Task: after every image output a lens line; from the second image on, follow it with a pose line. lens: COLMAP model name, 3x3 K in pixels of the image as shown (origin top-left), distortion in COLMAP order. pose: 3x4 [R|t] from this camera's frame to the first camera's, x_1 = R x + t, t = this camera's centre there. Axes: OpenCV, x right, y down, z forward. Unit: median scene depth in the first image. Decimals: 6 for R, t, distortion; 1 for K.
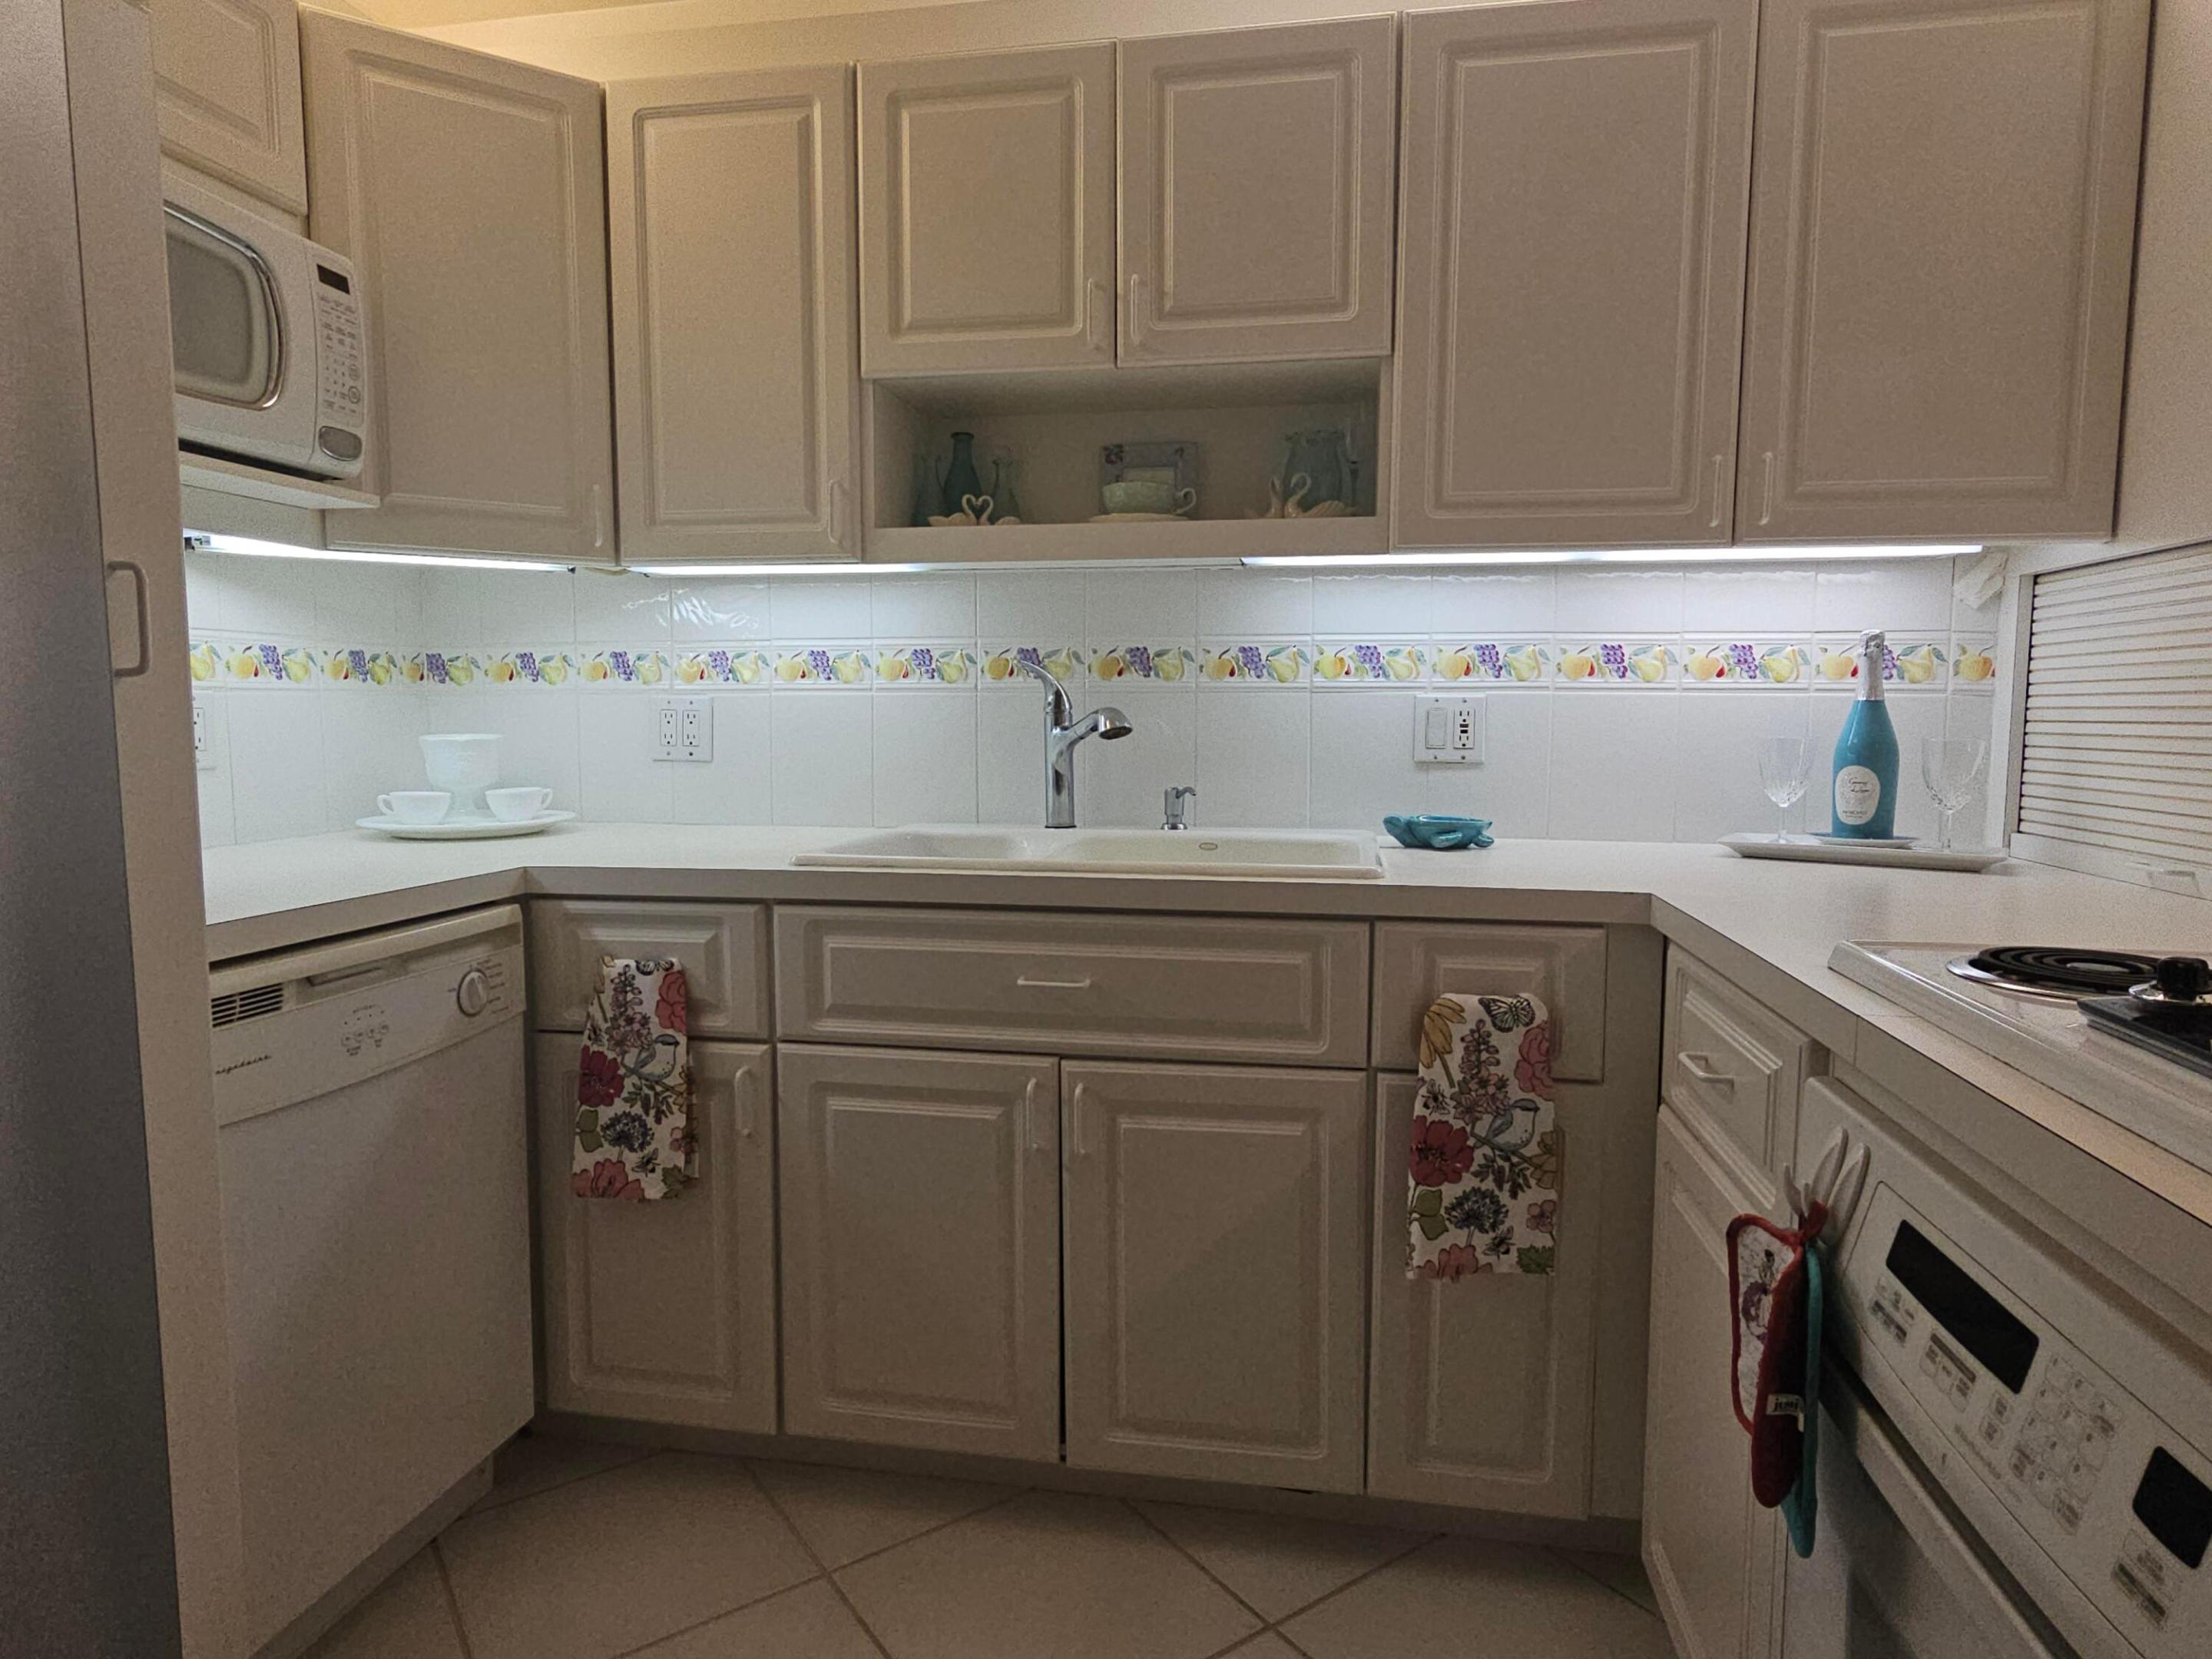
lens RADIAL K [[1283.2, 0, 1103.4], [0, 1283.2, 829.4], [0, 0, 1]] dist [-0.008041, -0.002145]
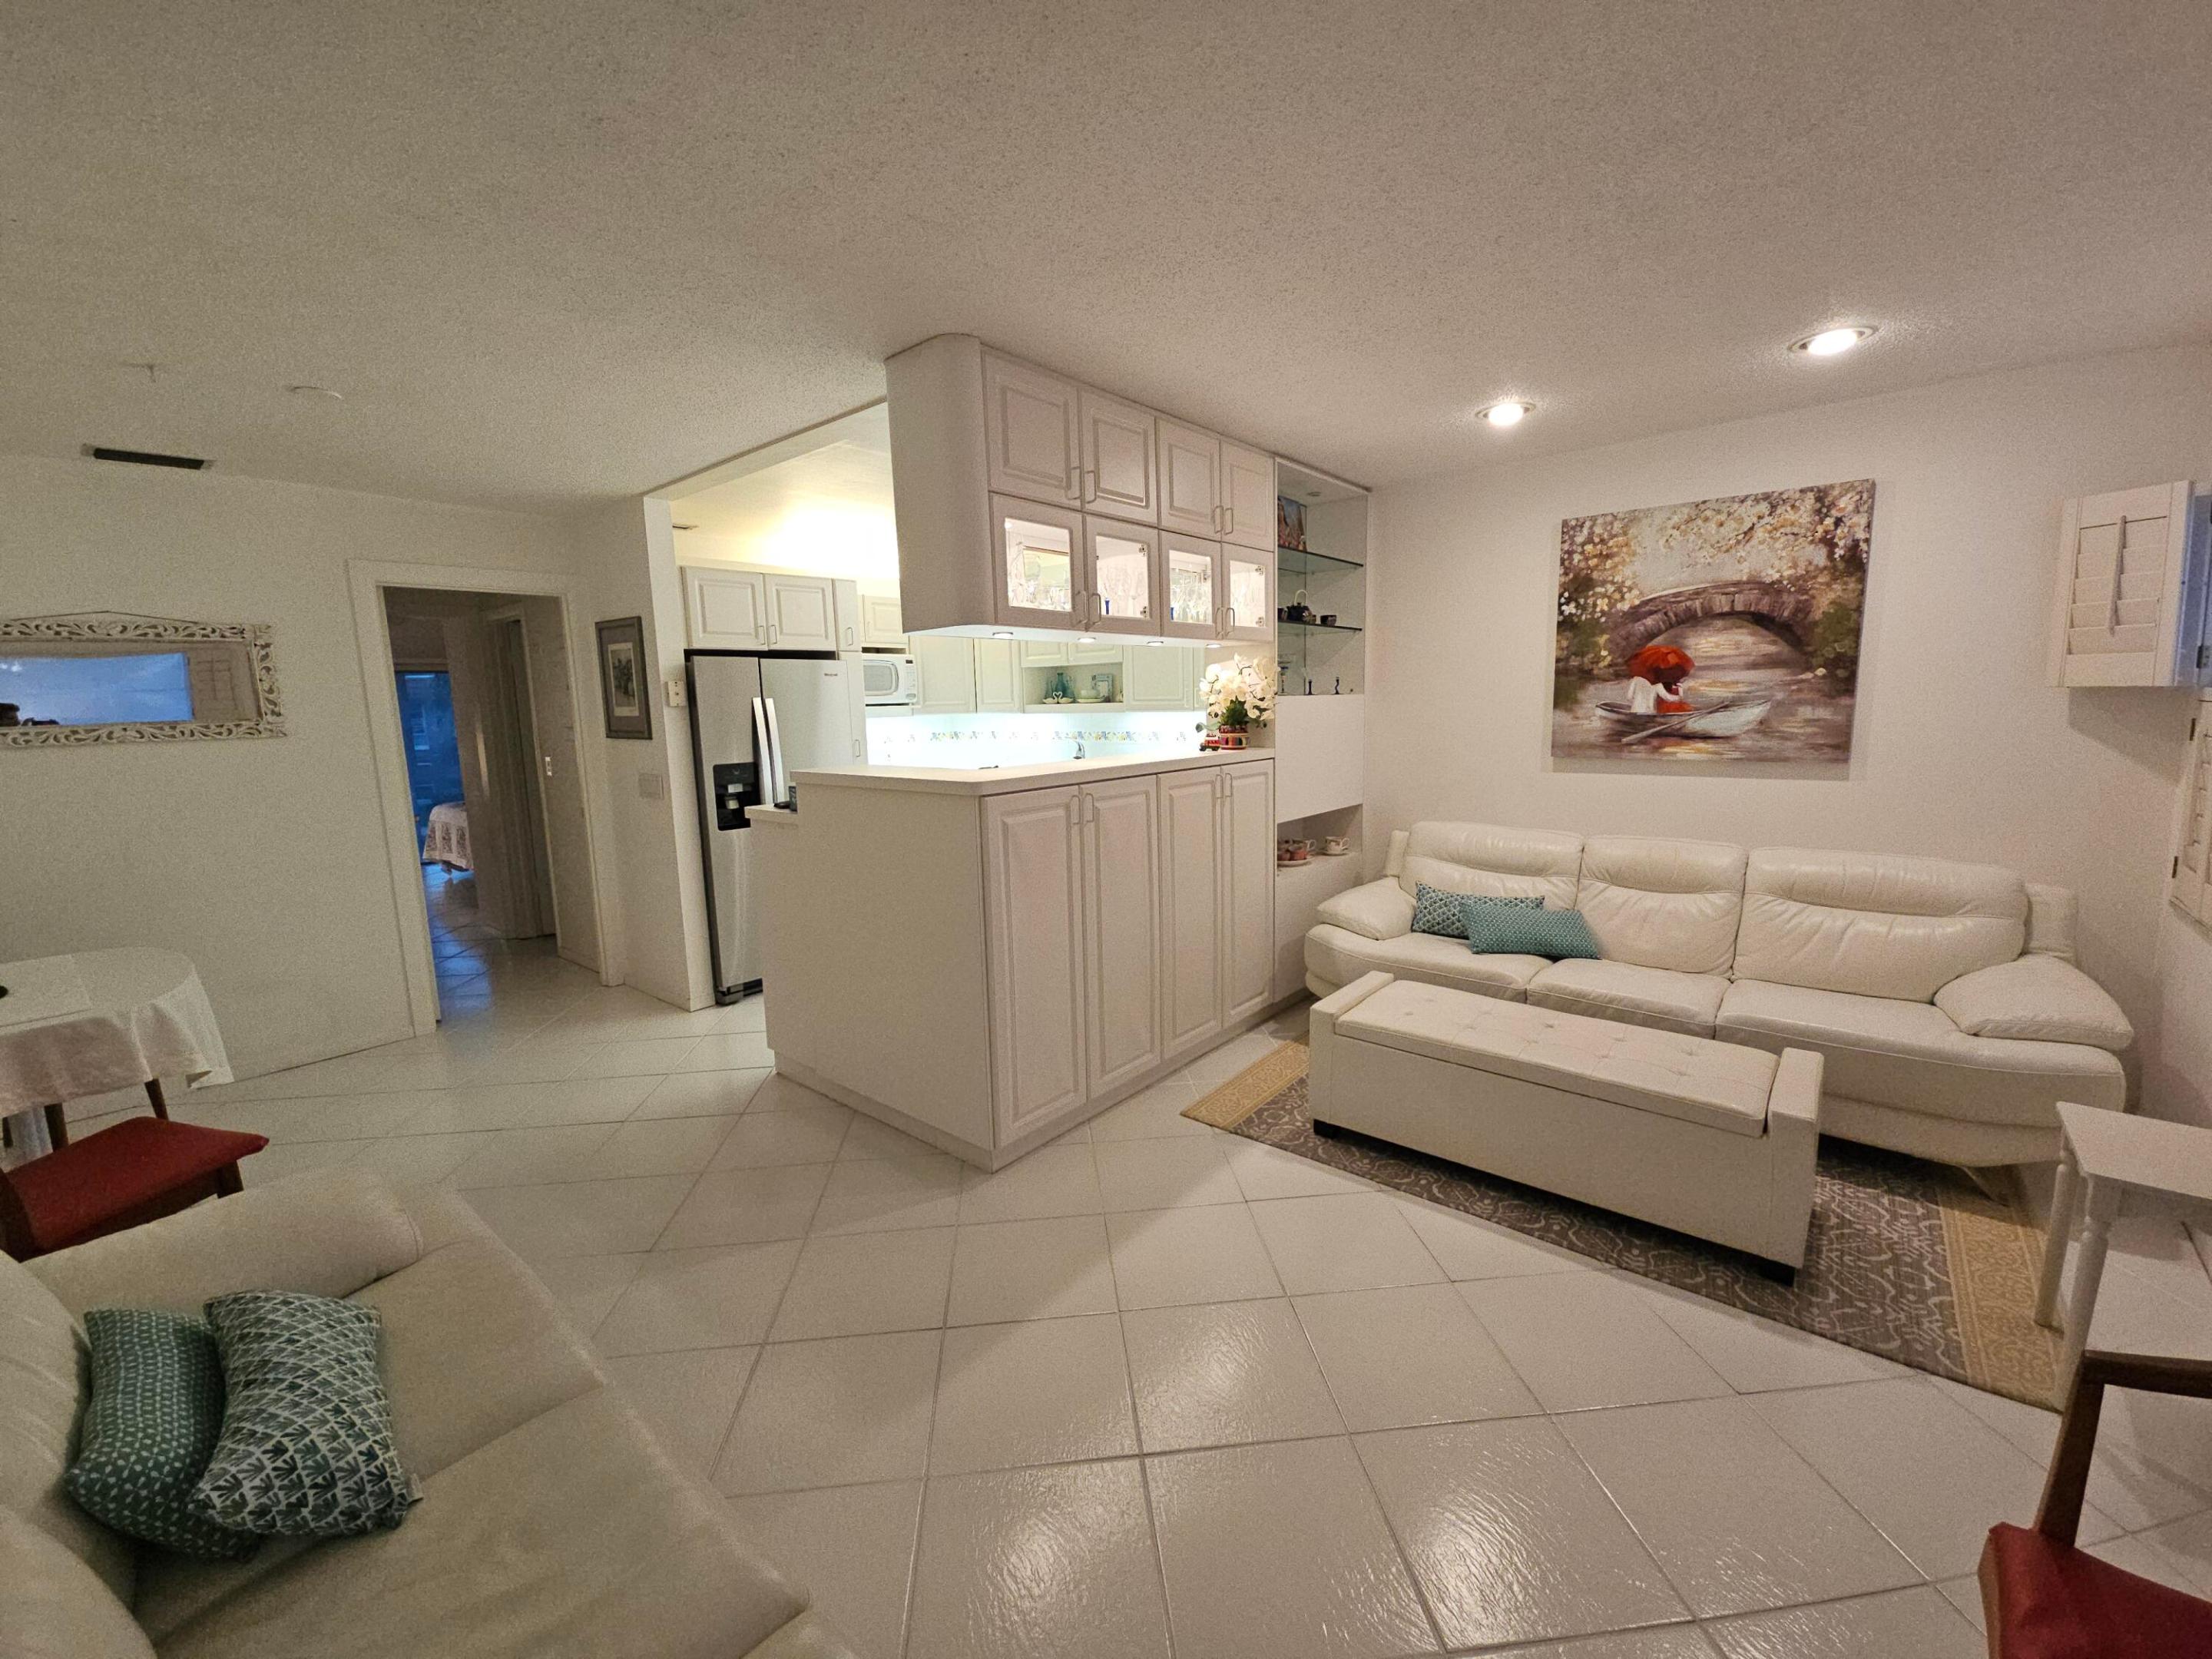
lens RADIAL K [[890.1, 0, 1099.9], [0, 890.1, 825.1], [0, 0, 1]] dist [-0.008360, -0.000344]
pose [[0.868377, 0.044506, -0.493904, 1.514460], [-0.019041, 0.998223, 0.056472, -0.028468], [0.495539, -0.039635, 0.867681, -1.392161]]
